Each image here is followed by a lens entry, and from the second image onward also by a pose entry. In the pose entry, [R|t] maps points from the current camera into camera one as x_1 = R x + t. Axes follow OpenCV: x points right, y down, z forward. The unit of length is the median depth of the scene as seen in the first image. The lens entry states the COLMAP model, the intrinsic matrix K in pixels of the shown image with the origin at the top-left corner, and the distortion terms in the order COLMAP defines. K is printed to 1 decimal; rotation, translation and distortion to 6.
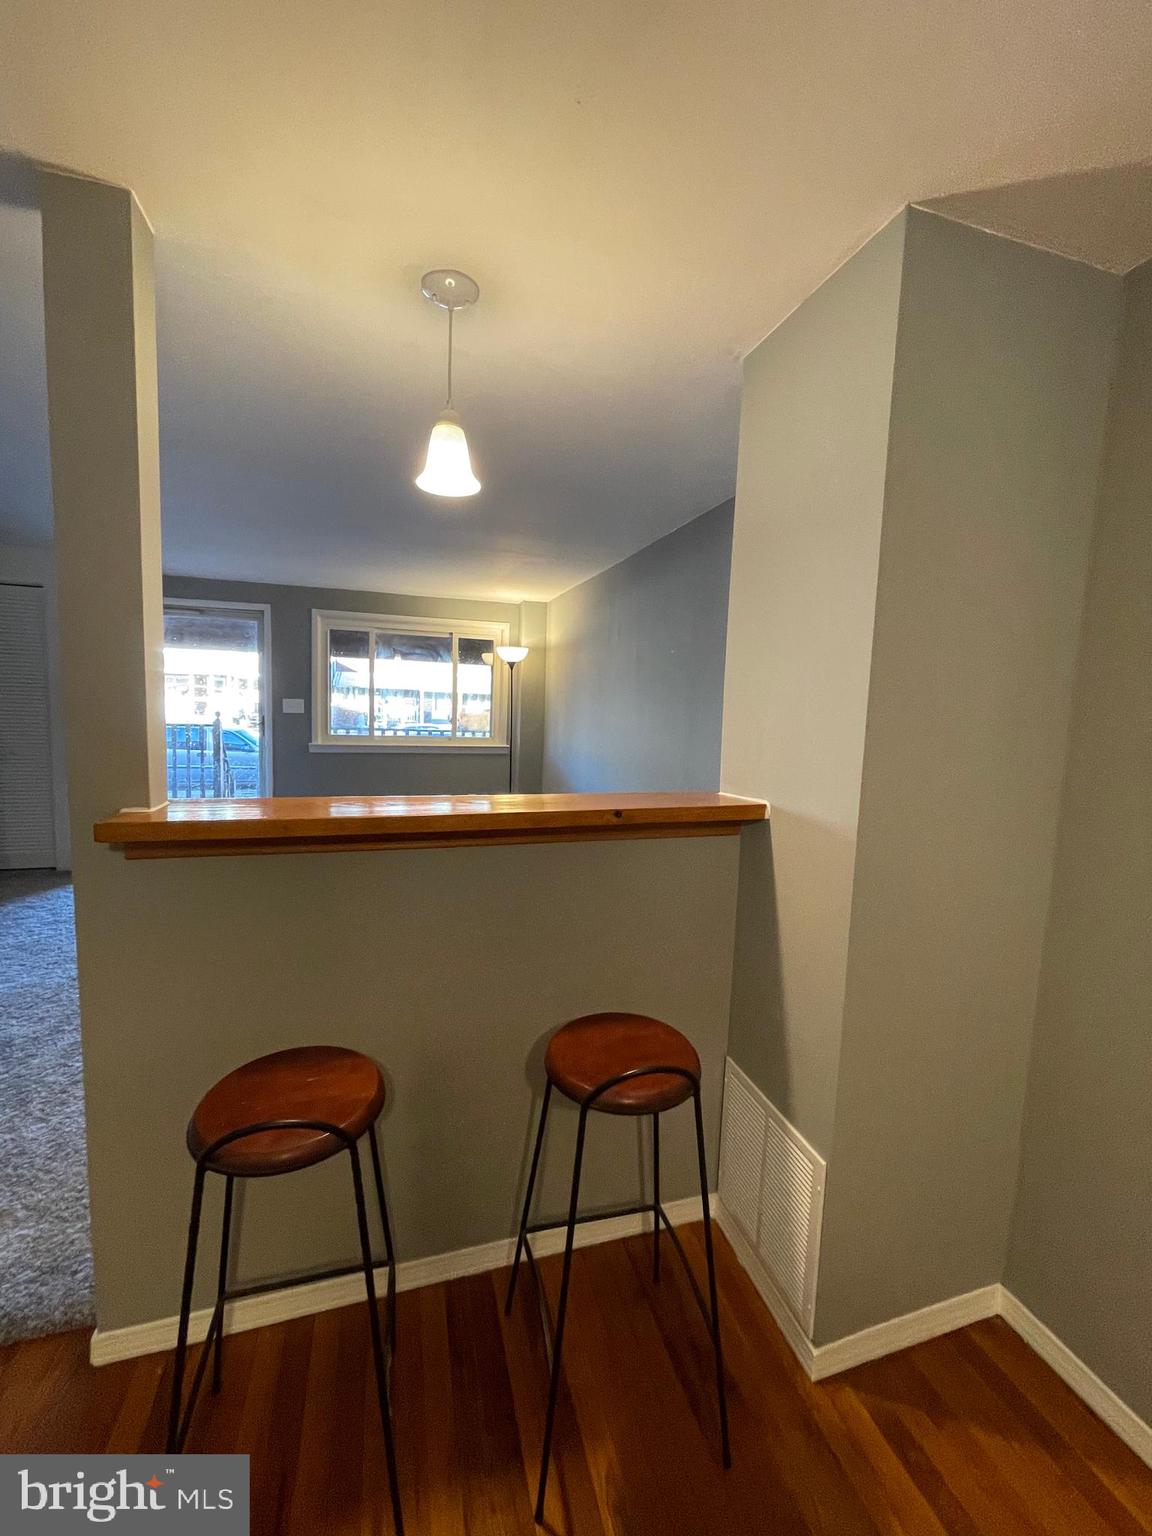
lens RADIAL K [[620.6, 0, 577.4], [0, 620.6, 761.9], [0, 0, 1]] dist [-0.005224, 0.003383]
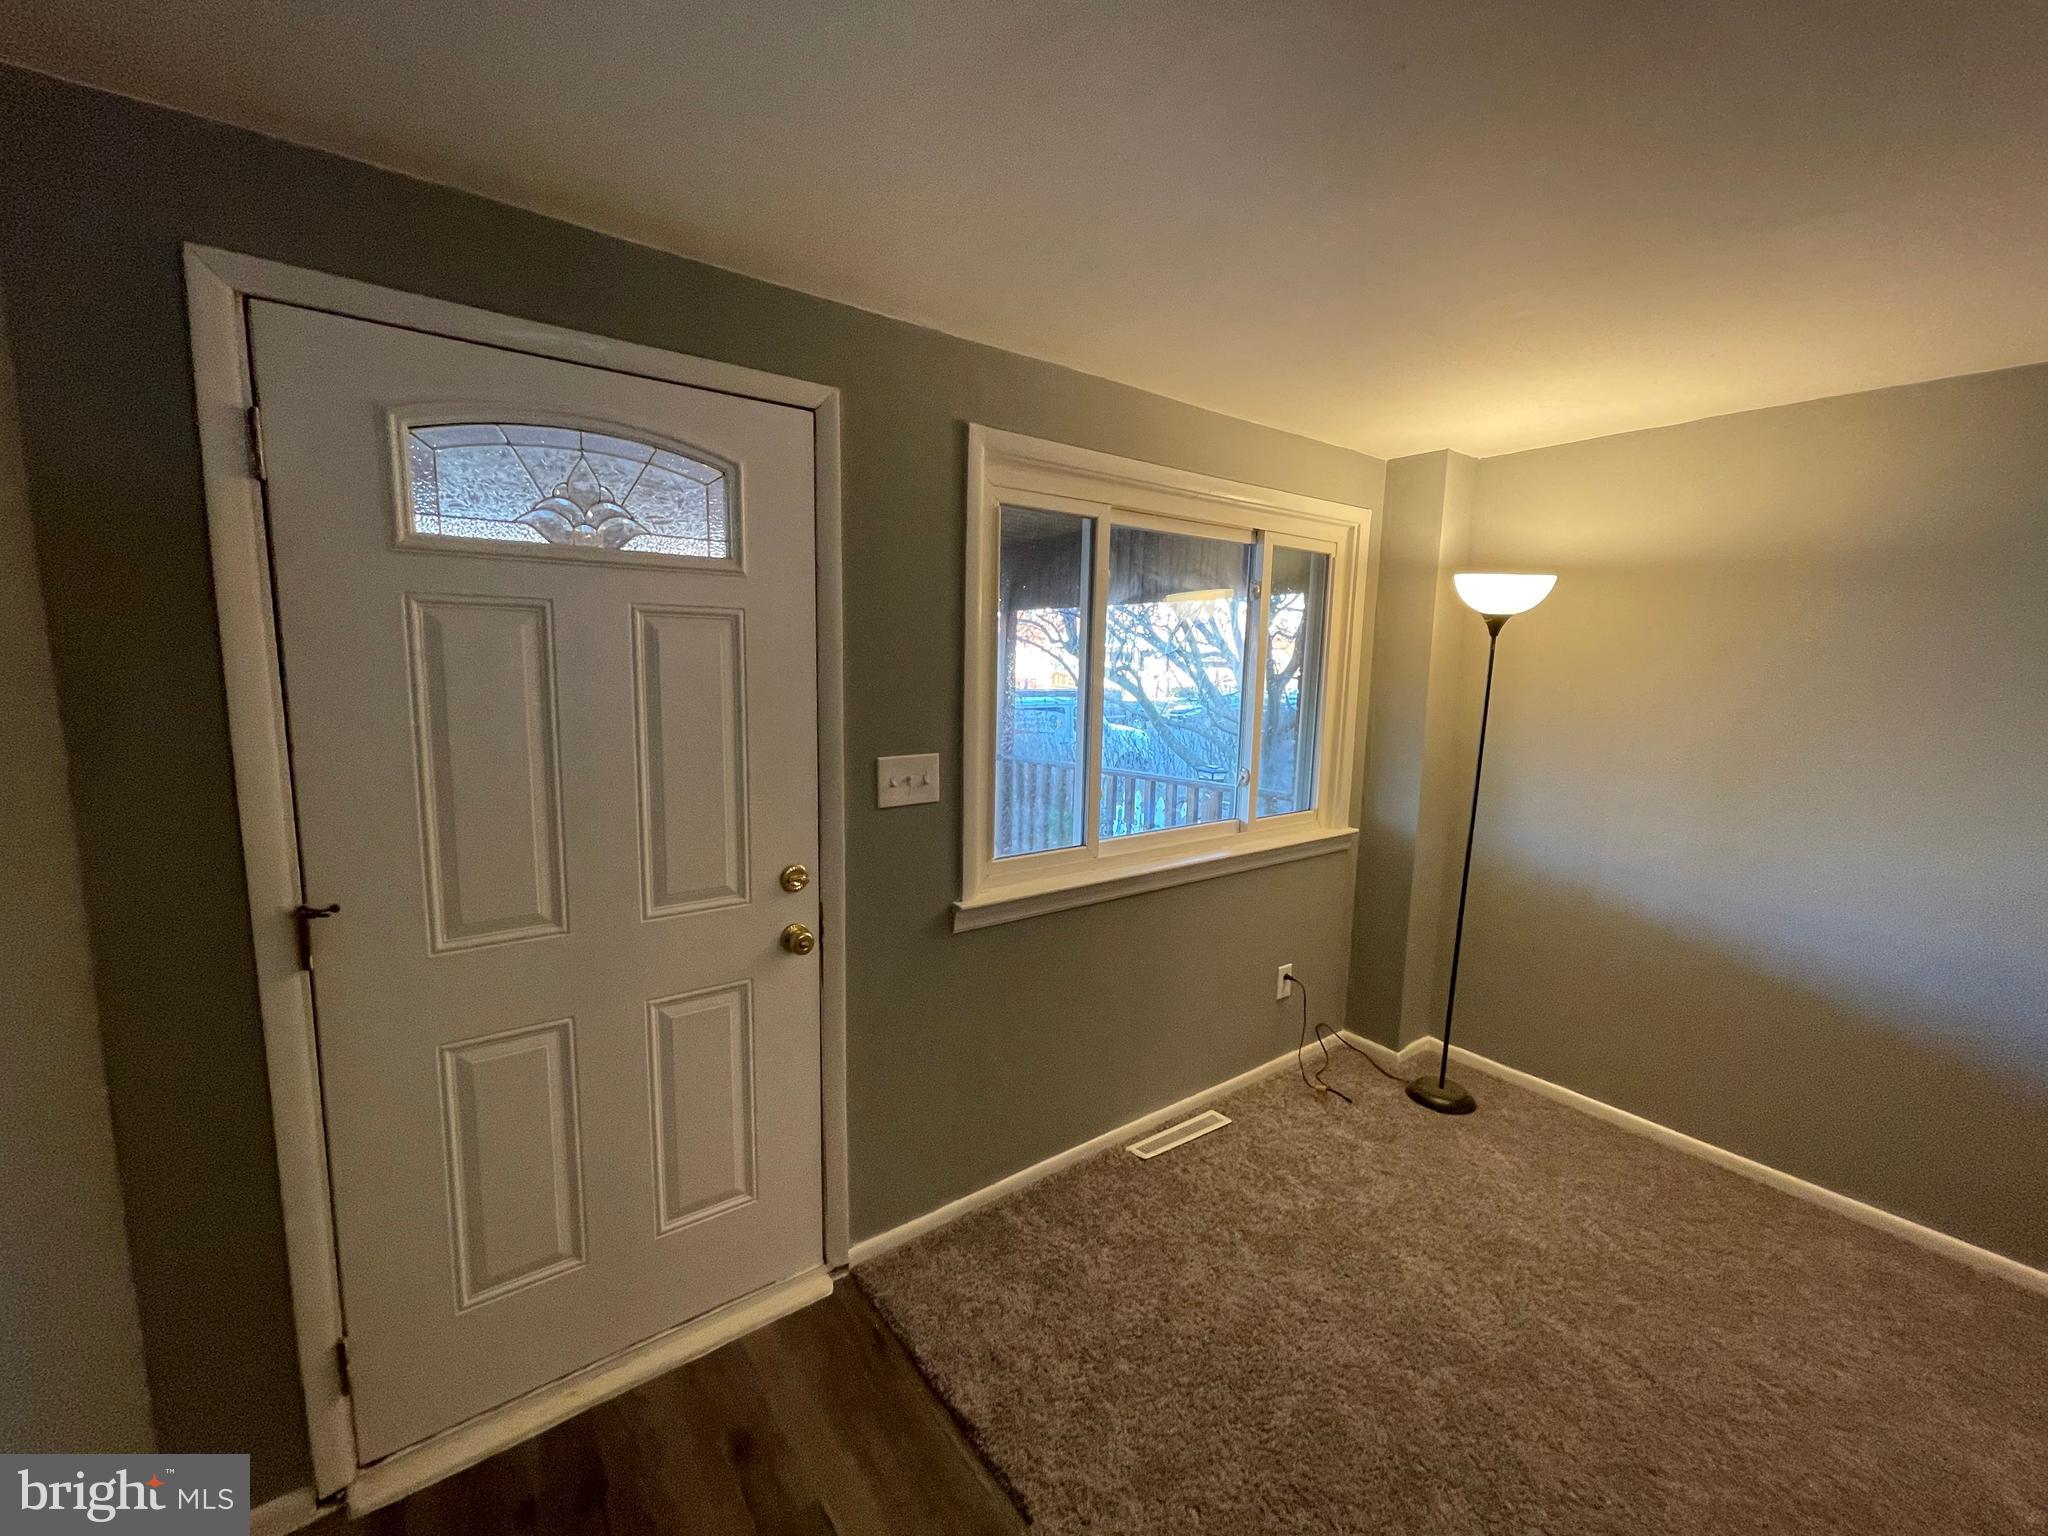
lens RADIAL K [[827.4, 0, 1015.7], [0, 827.4, 767.9], [0, 0, 1]] dist [-0.005224, 0.003383]
pose [[0.941196, -0.065072, 0.331536, -0.526797], [0.052360, 0.997515, 0.047143, -0.108250], [-0.333780, -0.027011, 0.942264, 0.630024]]
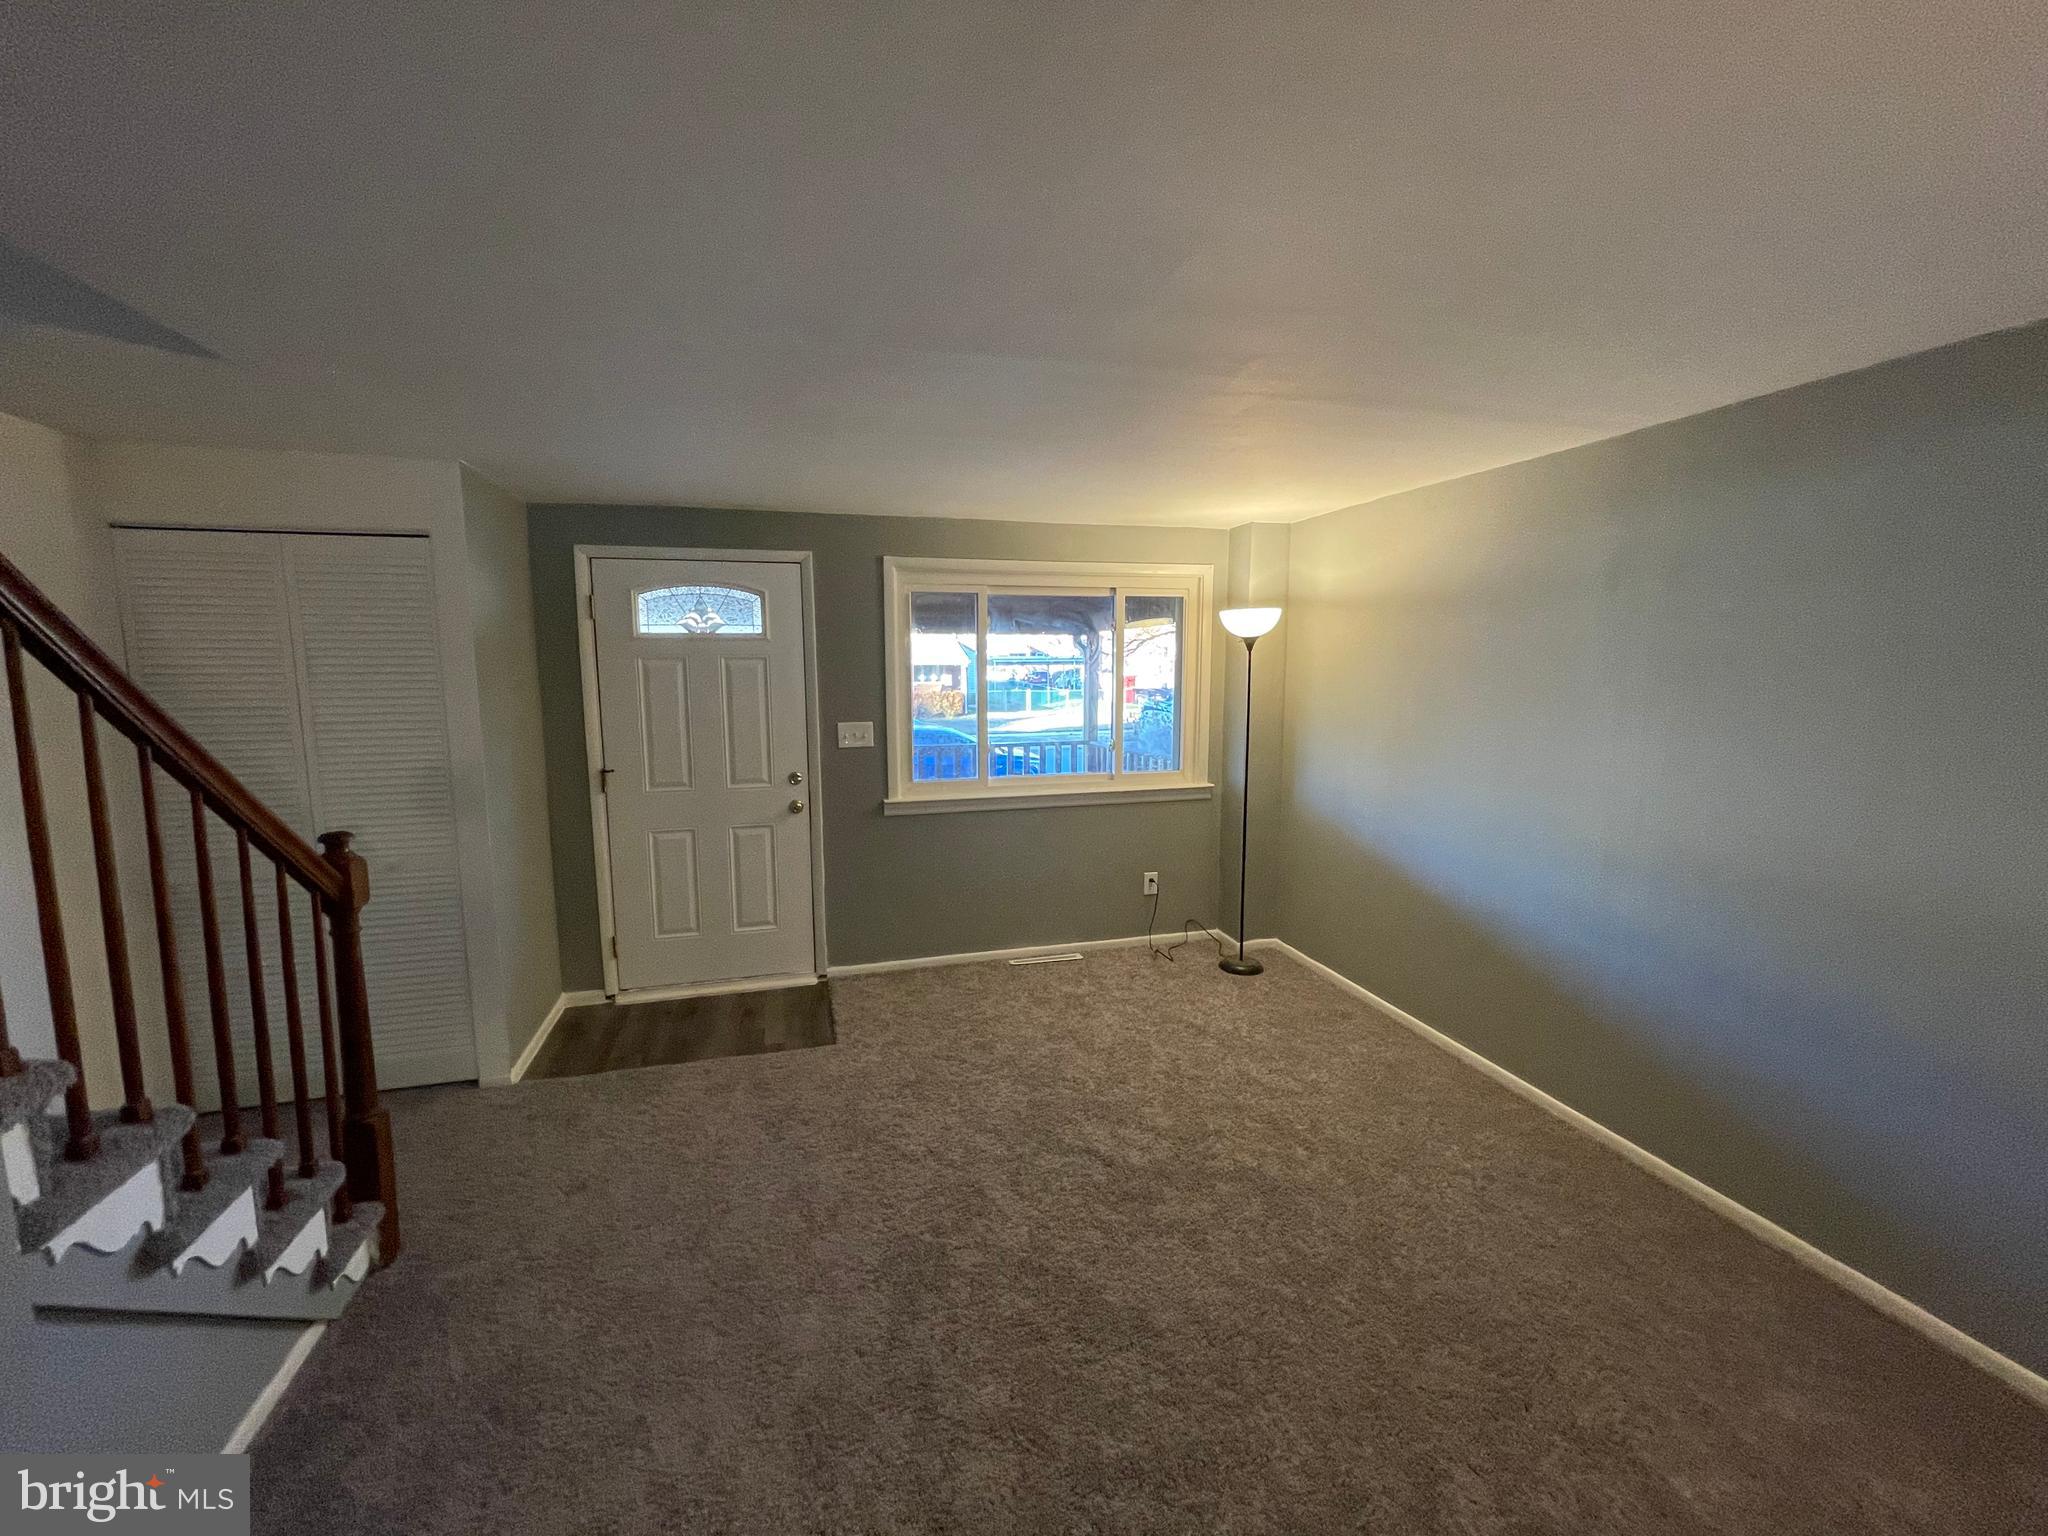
lens RADIAL K [[827.4, 0, 1016.7], [0, 827.4, 767.4], [0, 0, 1]] dist [-0.005224, 0.003383]
pose [[0.998880, -0.038845, -0.027002, -0.291501], [0.039503, 0.998924, 0.024293, -0.071698], [0.026029, -0.025333, 0.999340, 0.263224]]
